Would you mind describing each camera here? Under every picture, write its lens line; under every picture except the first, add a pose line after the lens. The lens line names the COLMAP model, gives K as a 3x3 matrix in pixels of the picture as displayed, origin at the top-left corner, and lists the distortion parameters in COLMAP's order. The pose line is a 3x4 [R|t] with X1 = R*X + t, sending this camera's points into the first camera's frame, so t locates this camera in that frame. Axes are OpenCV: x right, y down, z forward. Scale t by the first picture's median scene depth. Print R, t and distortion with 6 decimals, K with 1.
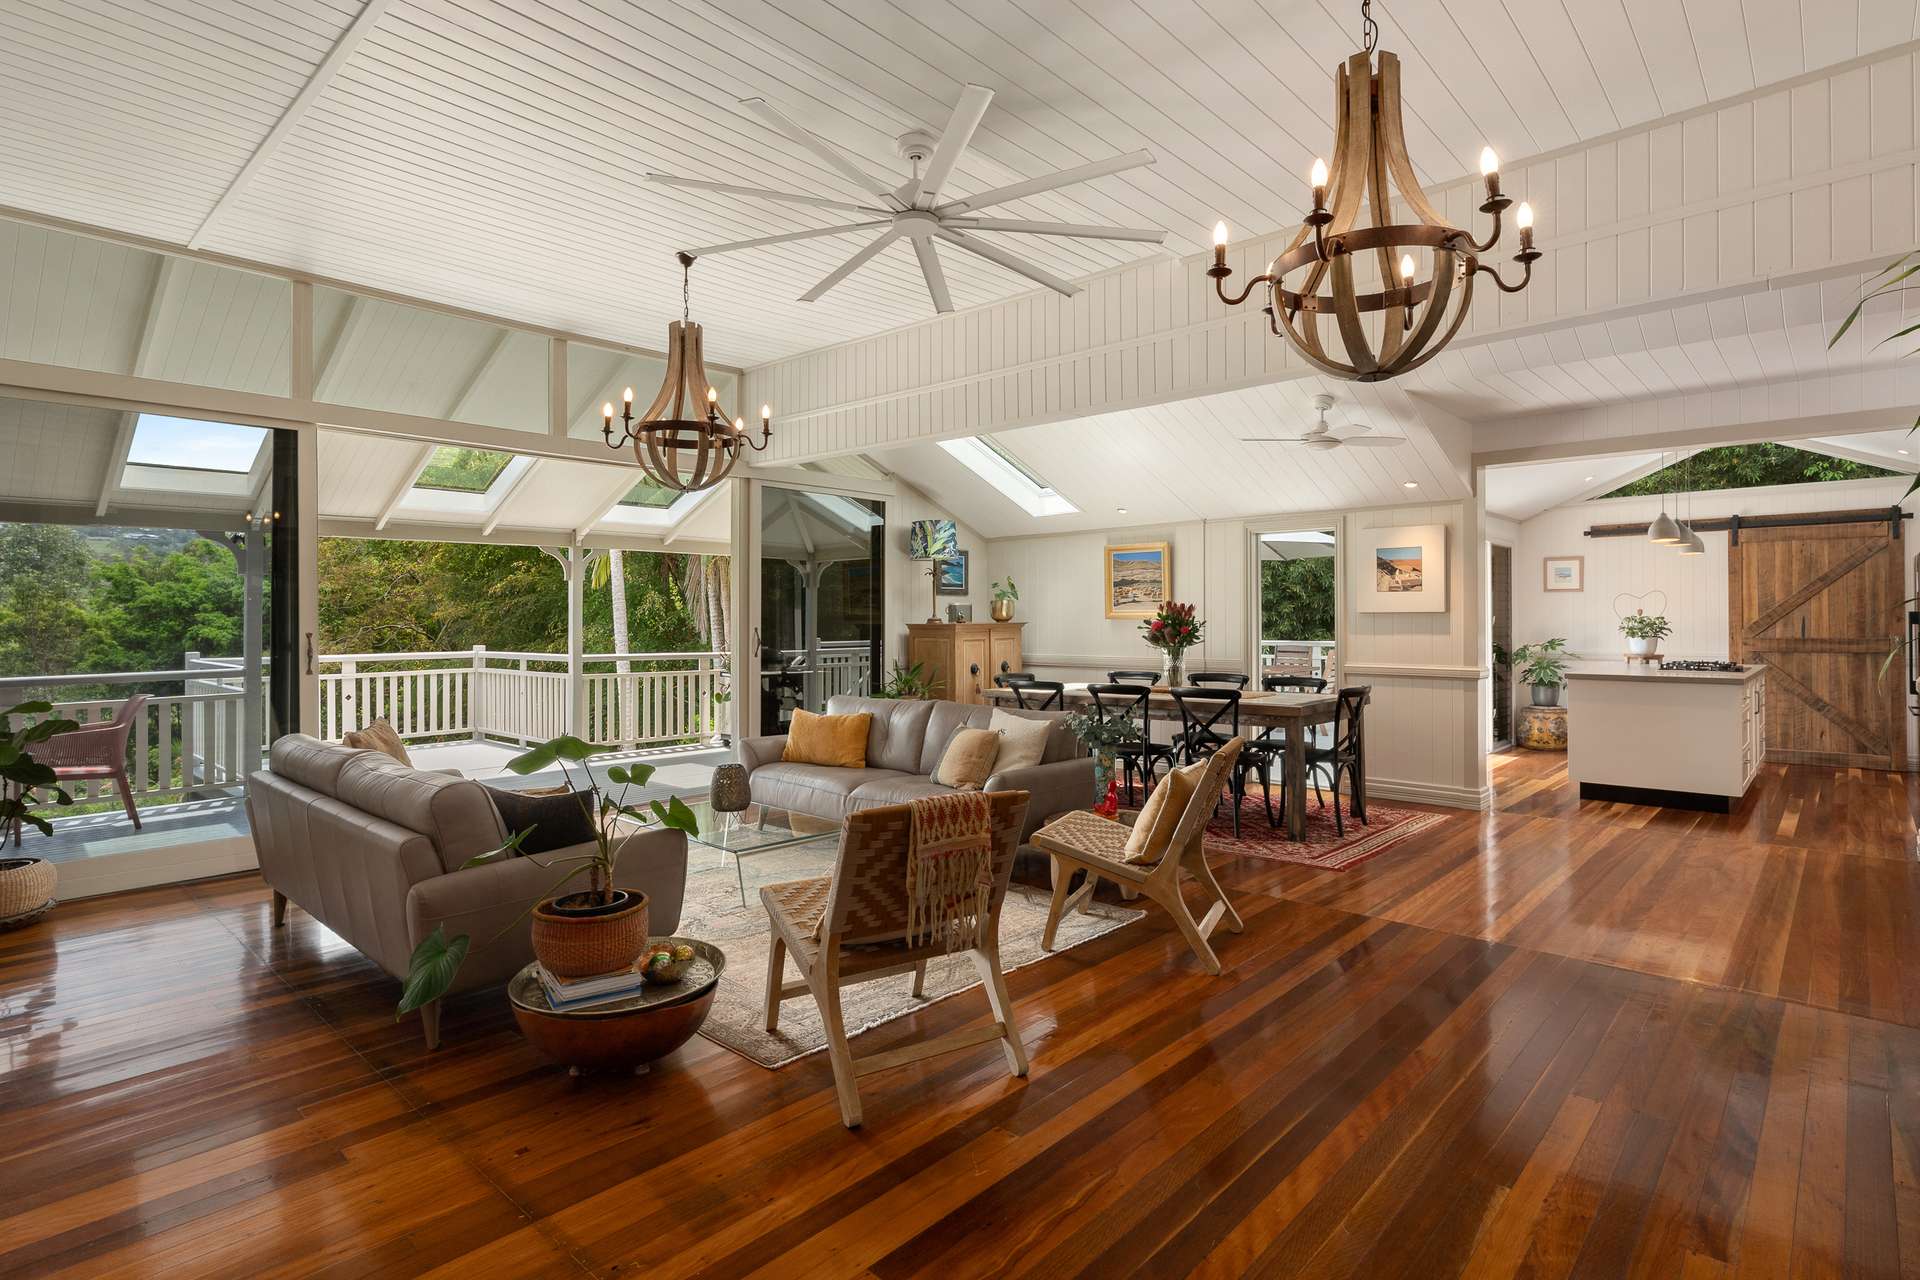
lens RADIAL K [[949.9, 0, 970.1], [0, 949.9, 613.8], [0, 0, 1]] dist [-0.003977, -0.000079]
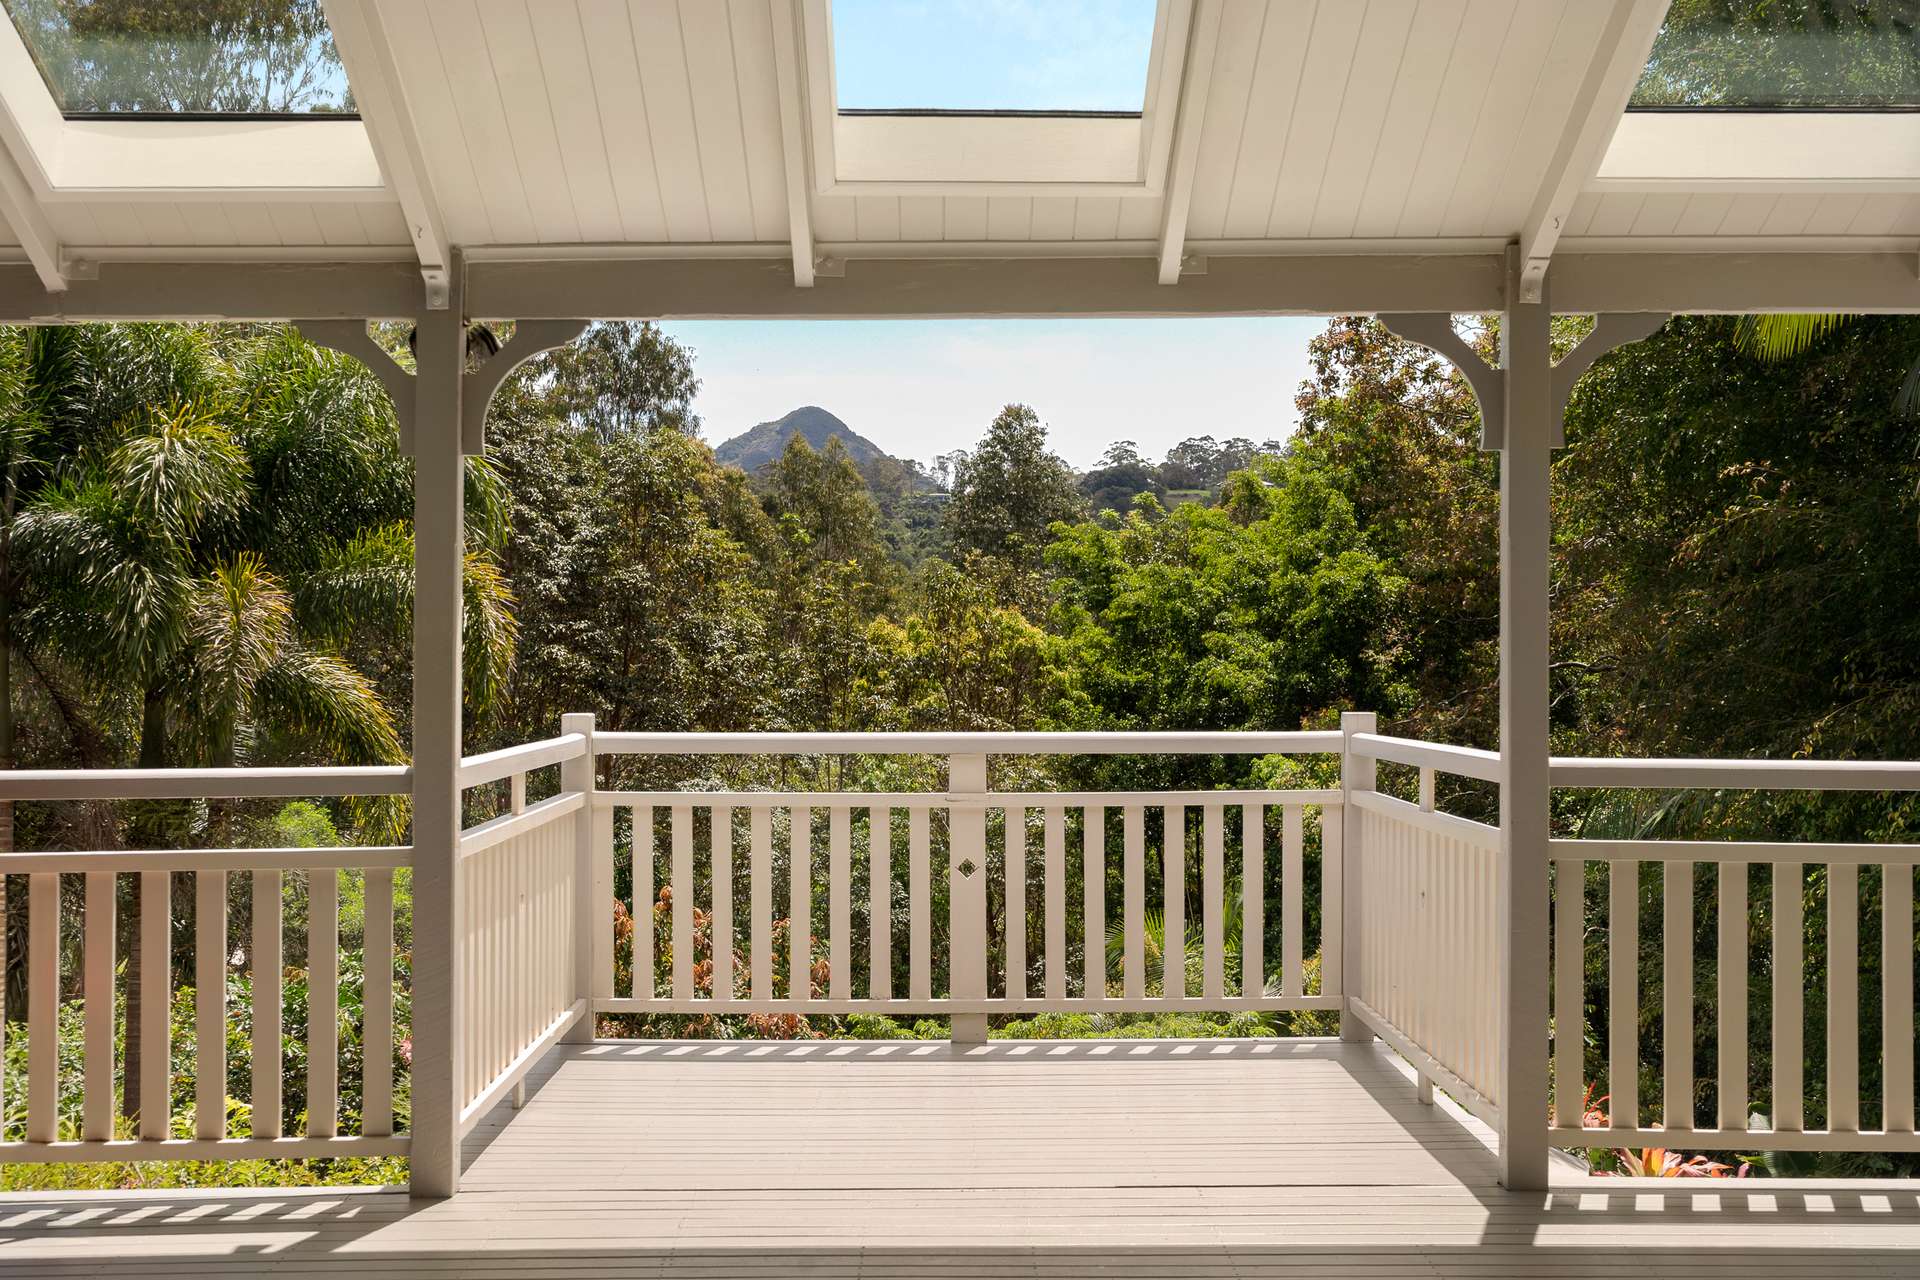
lens RADIAL K [[2532.5, 0, 962.7], [0, 2532.5, 641.6], [0, 0, 1]] dist [-0.020063, 0.000000]
pose [[0.681602, 0.000237, -0.731723, -0.046312], [0.000786, 0.999999, 0.001056, 0.014402], [0.731722, -0.001295, 0.681601, 0.507576]]
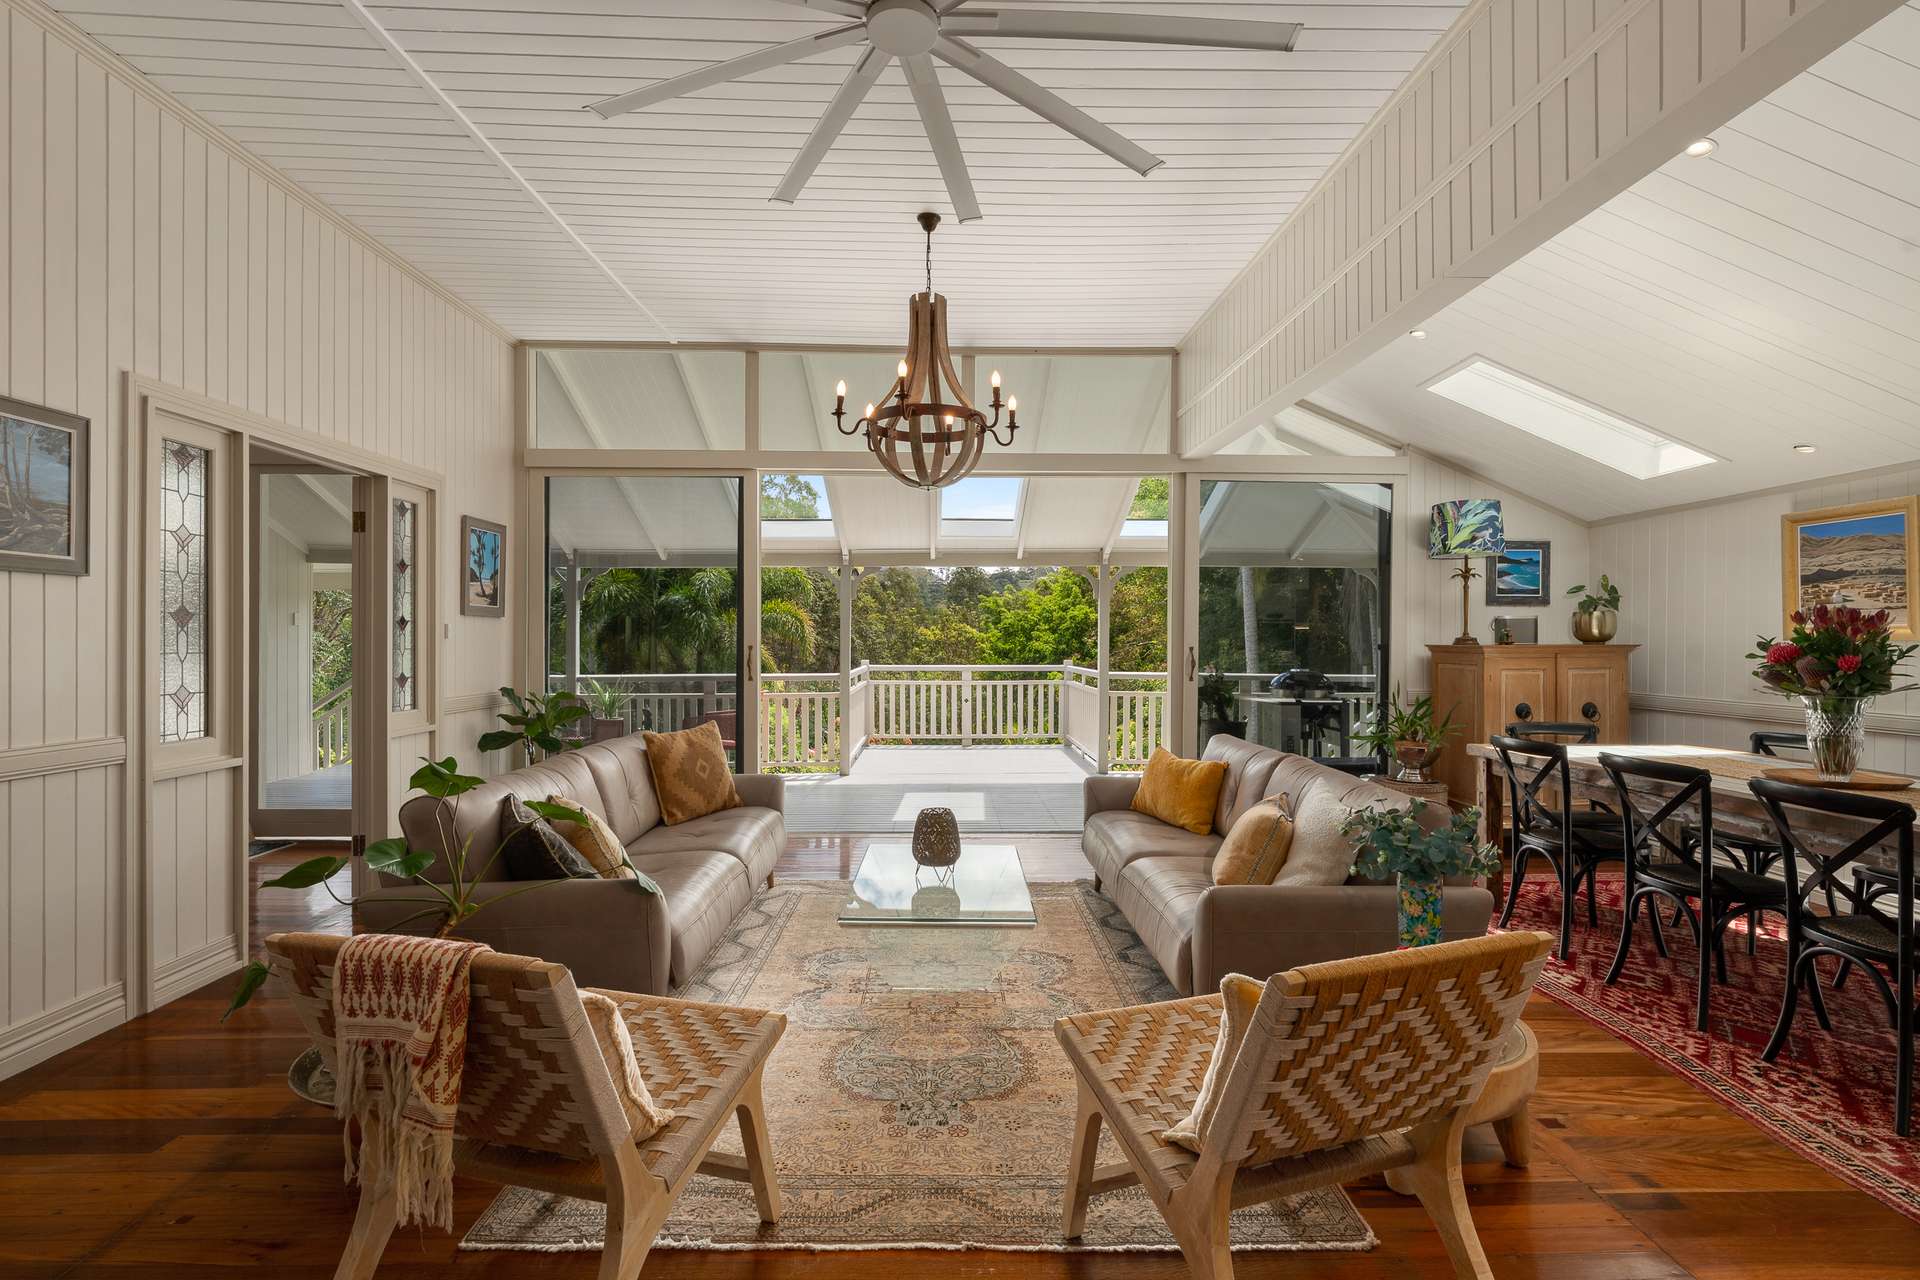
lens RADIAL K [[876.8, 0, 968.6], [0, 876.8, 641.3], [0, 0, 1]] dist [0.001766, 0.000024]
pose [[0.698149, 0.009030, -0.715895, 0.176332], [-0.002709, 0.999947, 0.009972, 0.001955], [0.715947, -0.005023, 0.698137, 0.264764]]
